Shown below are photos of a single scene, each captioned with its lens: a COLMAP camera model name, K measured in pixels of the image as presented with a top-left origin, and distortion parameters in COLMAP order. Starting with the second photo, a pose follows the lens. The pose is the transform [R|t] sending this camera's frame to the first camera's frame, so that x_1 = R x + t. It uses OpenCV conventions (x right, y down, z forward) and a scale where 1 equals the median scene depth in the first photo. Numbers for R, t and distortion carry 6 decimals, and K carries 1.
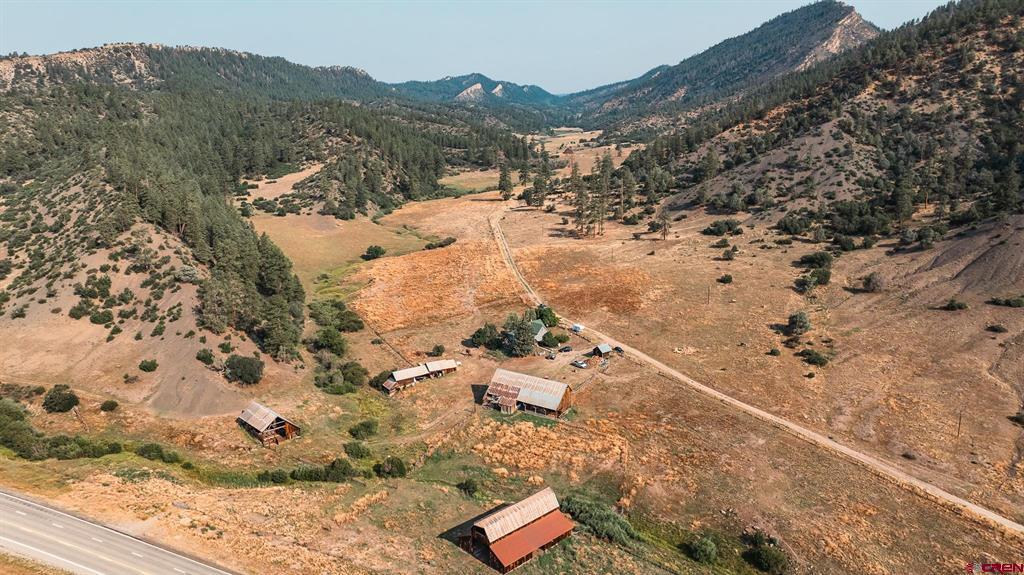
lens RADIAL K [[721.9, 0, 510.1], [0, 721.9, 291.2], [0, 0, 1]] dist [-0.034109, 0.027417]
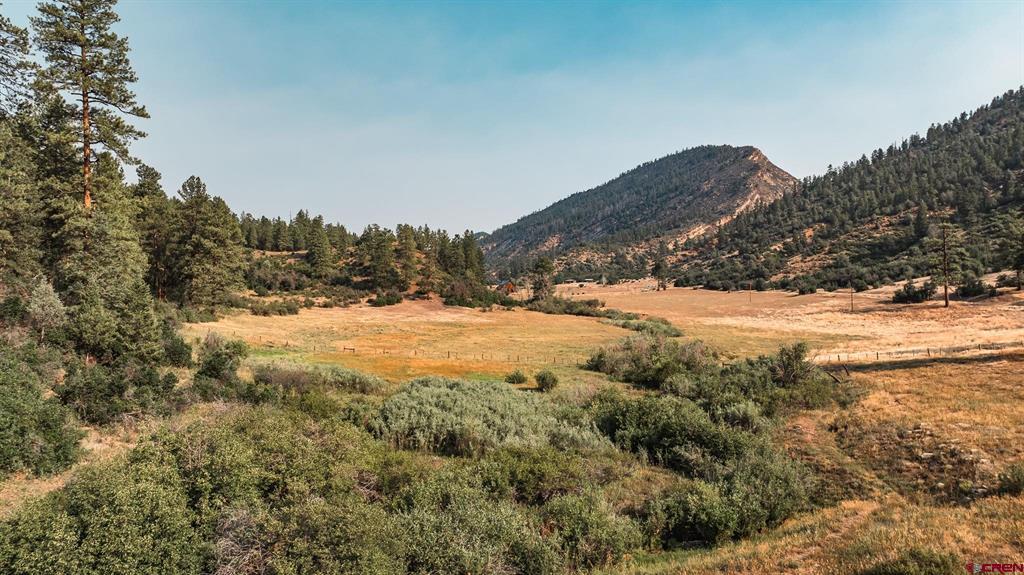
lens RADIAL K [[721.9, 0, 509.9], [0, 721.9, 279.3], [0, 0, 1]] dist [-0.034109, 0.027417]
pose [[0.956966, 0.019499, 0.289545, -0.148603], [0.056960, 0.965712, -0.253292, -0.227201], [-0.284556, 0.258884, 0.923042, 1.586332]]
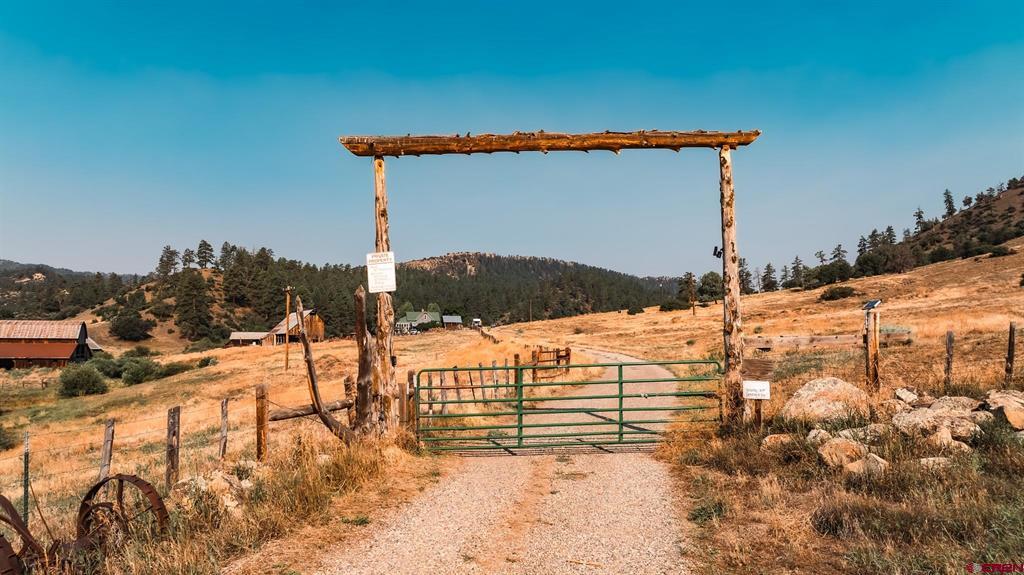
lens RADIAL K [[721.9, 0, 514.2], [0, 721.9, 283.9], [0, 0, 1]] dist [-0.034109, 0.027417]
pose [[0.882978, -0.045160, -0.467237, 0.331930], [-0.105798, 0.950605, -0.291815, 0.156230], [0.457337, 0.307099, 0.834586, 0.189843]]
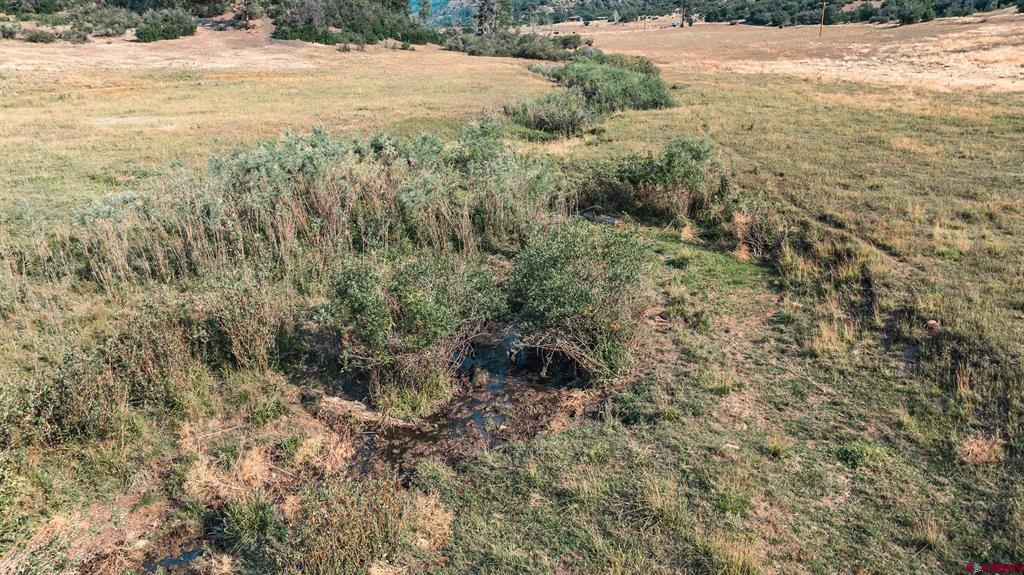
lens RADIAL K [[721.9, 0, 513.2], [0, 721.9, 293.2], [0, 0, 1]] dist [-0.034109, 0.027417]
pose [[0.966185, -0.074229, 0.246934, -0.014014], [0.051686, 0.993984, 0.096561, -0.269054], [-0.252616, -0.080532, 0.964209, 1.794624]]
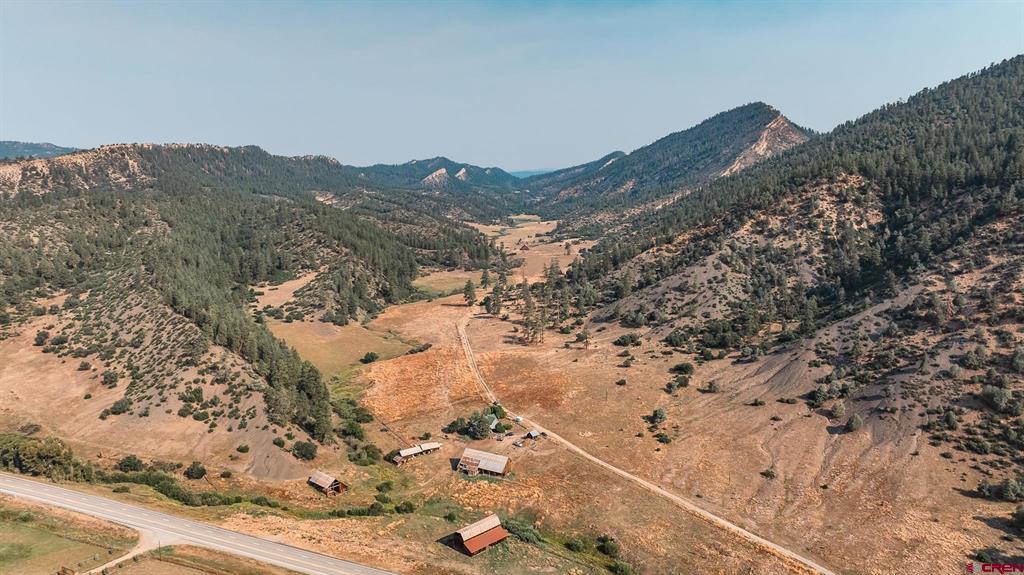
lens RADIAL K [[721.9, 0, 512.3], [0, 721.9, 291.3], [0, 0, 1]] dist [-0.034109, 0.027417]
pose [[0.998541, -0.001966, 0.053969, -0.000234], [0.007265, 0.995144, -0.098158, -0.042780], [-0.053514, 0.098407, 0.993706, -0.332487]]
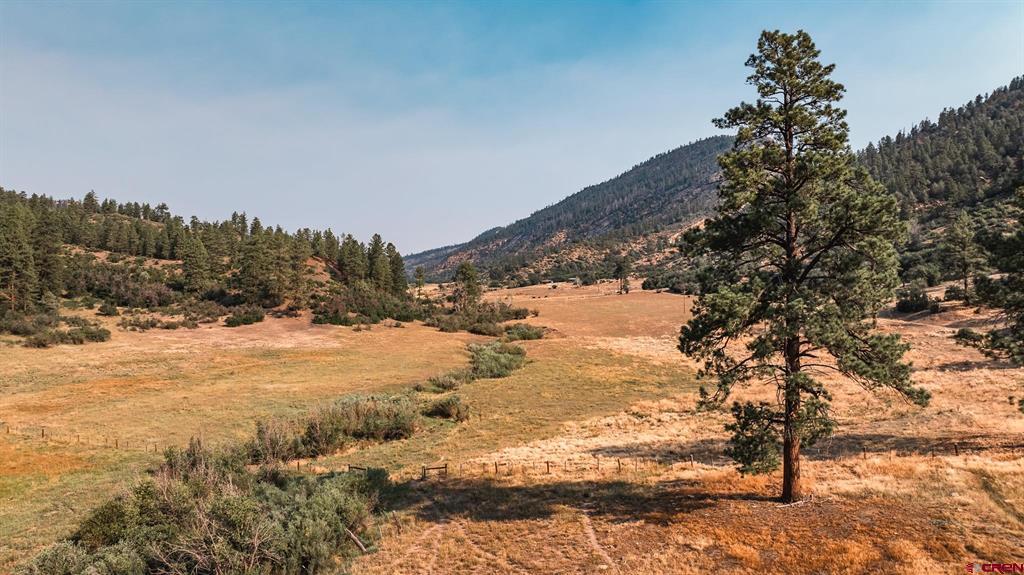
lens RADIAL K [[721.9, 0, 515.7], [0, 721.9, 297.8], [0, 0, 1]] dist [-0.034109, 0.027417]
pose [[0.964941, 0.000323, 0.262466, -0.025337], [0.060147, 0.973115, -0.222326, -0.253550], [-0.255481, 0.230318, 0.938980, 1.625745]]
